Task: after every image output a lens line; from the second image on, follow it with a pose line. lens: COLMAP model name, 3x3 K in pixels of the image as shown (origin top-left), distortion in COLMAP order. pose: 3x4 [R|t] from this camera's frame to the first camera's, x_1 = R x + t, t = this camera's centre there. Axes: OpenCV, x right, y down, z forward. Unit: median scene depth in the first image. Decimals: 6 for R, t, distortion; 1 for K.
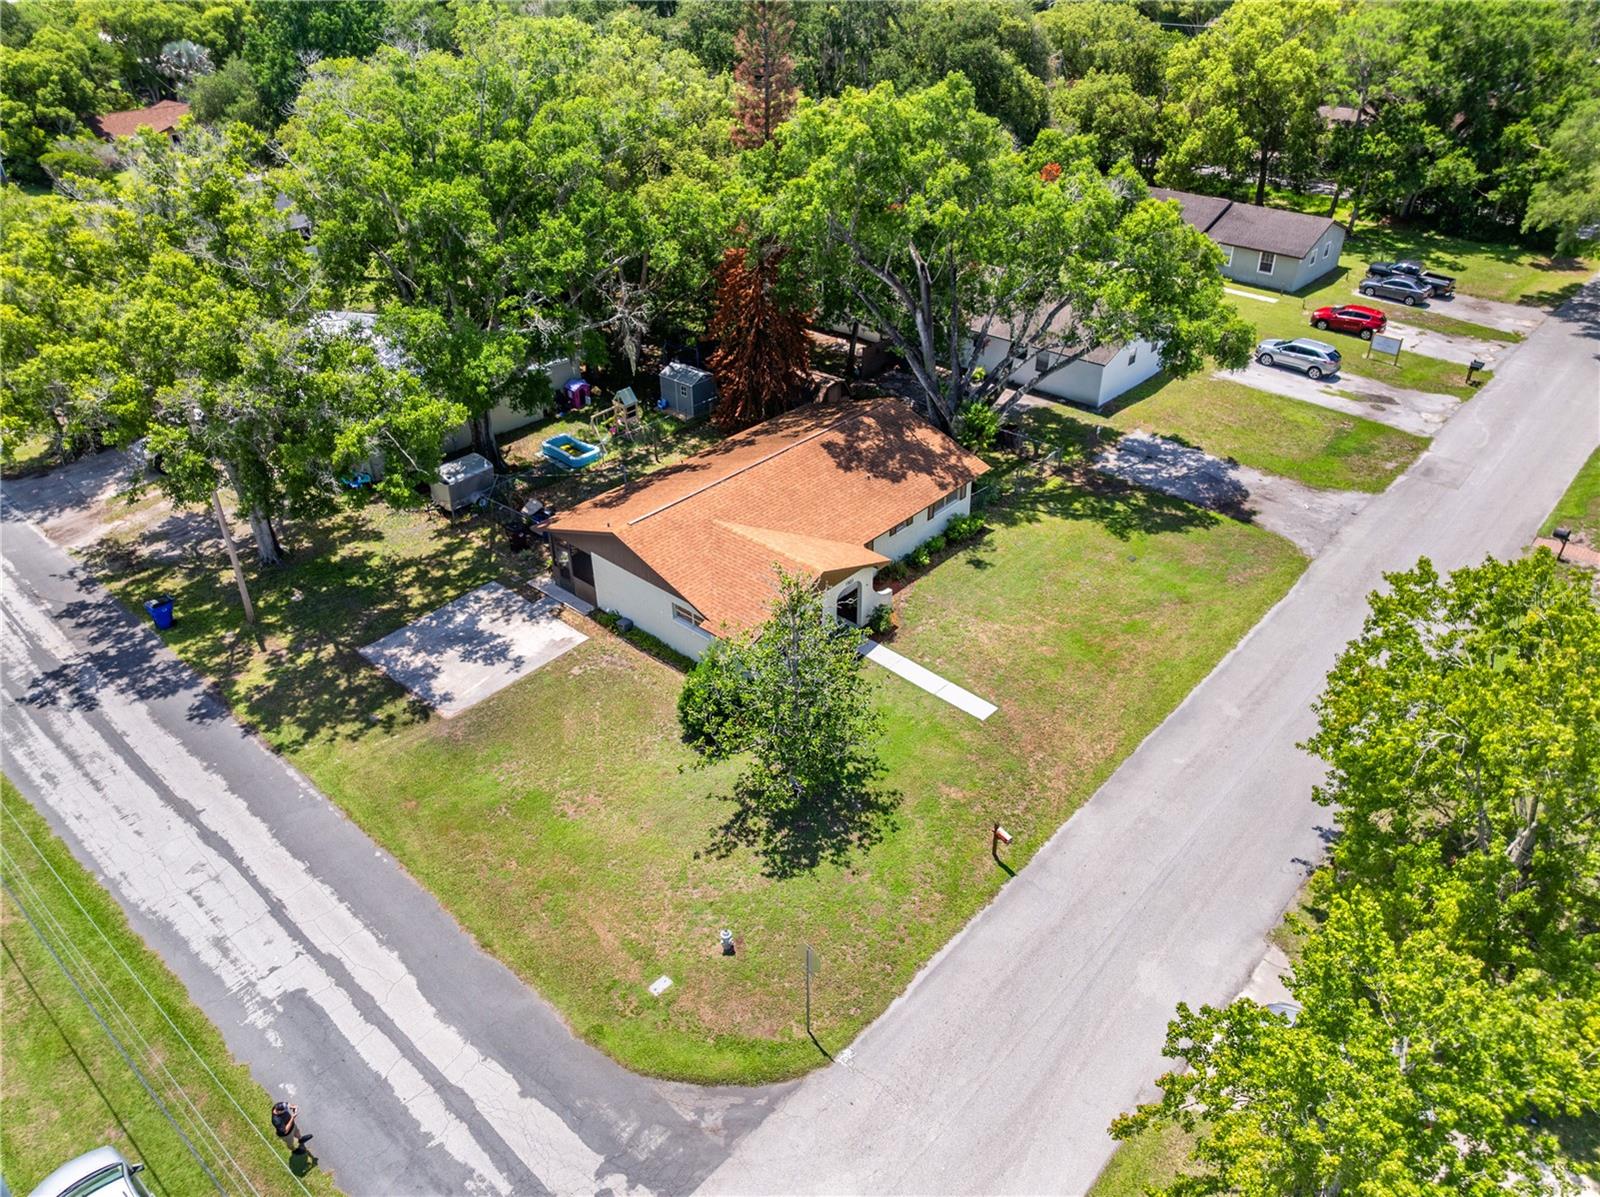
lens RADIAL K [[1134.9, 0, 800.0], [0, 1134.9, 598.5], [0, 0, 1]] dist [-0.029434, 0.001539]
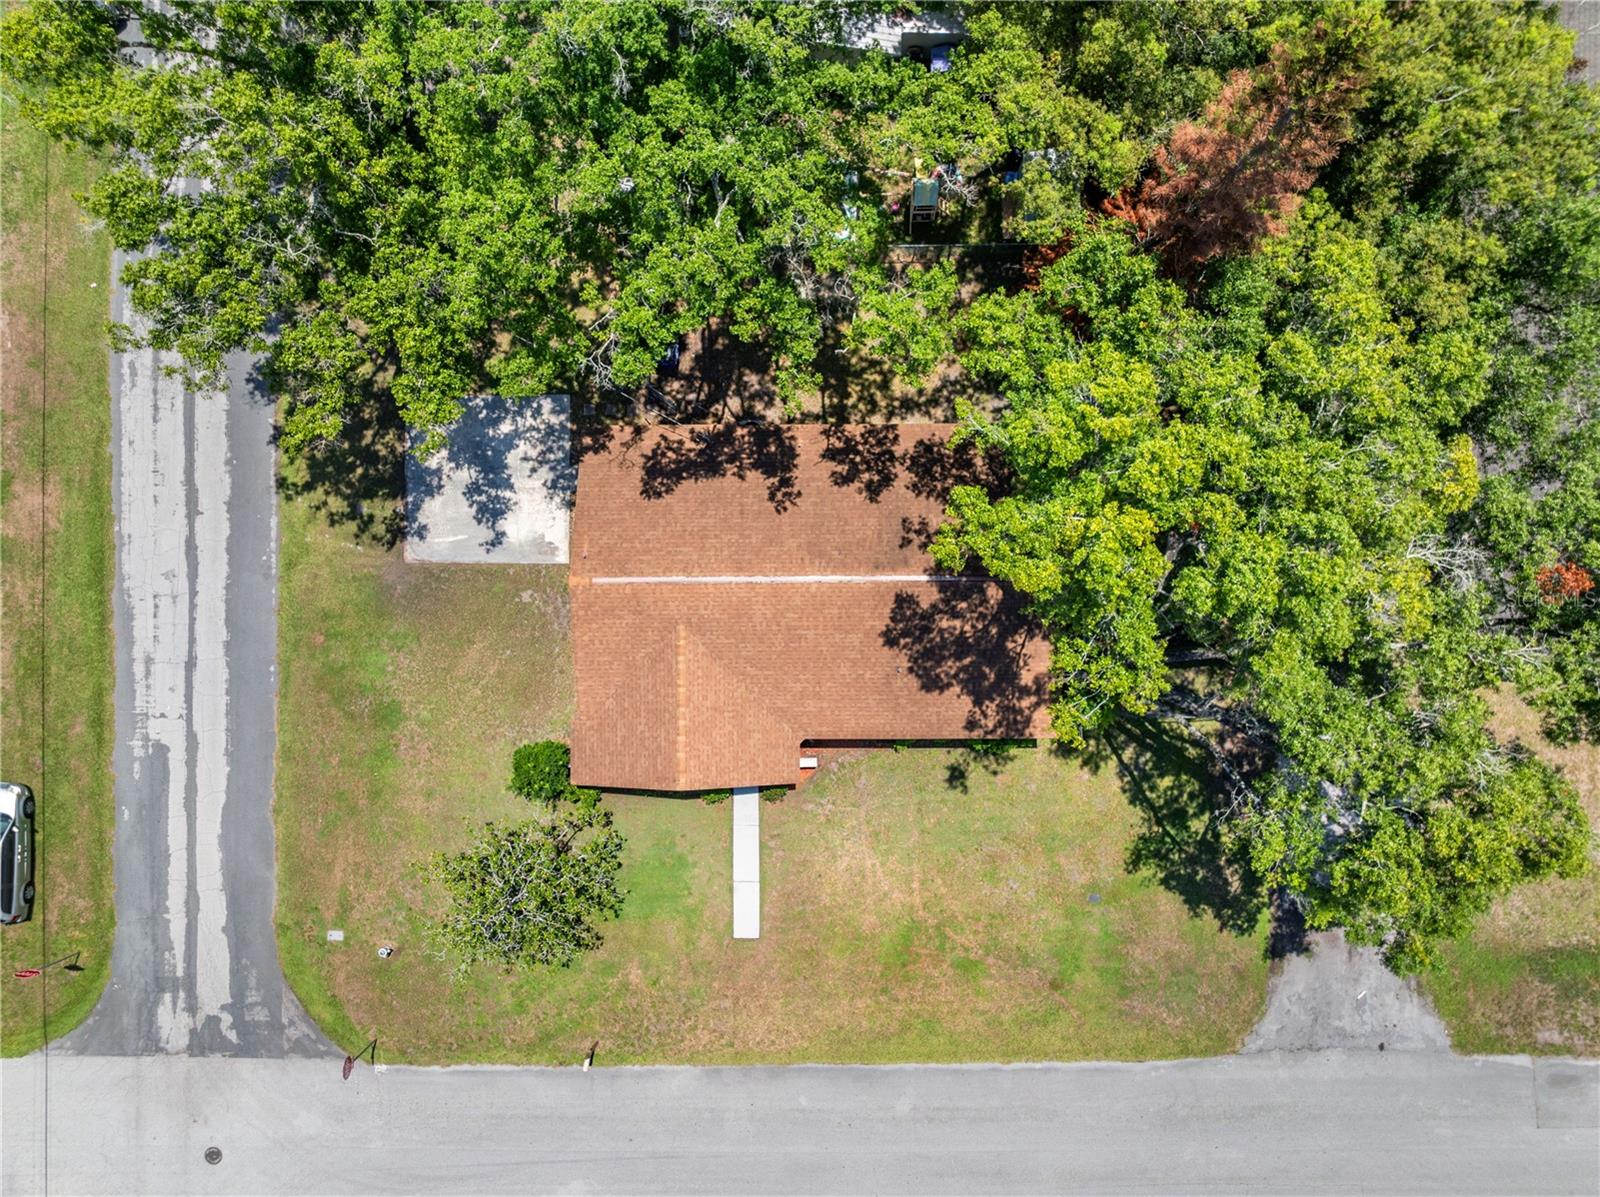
lens RADIAL K [[1134.9, 0, 800.0], [0, 1134.9, 598.5], [0, 0, 1]] dist [-0.029434, 0.001539]
pose [[0.674951, 0.737557, -0.021236, -0.010256], [-0.382616, 0.374456, 0.844623, -1.025389], [0.630909, -0.561954, 0.534940, 0.709025]]
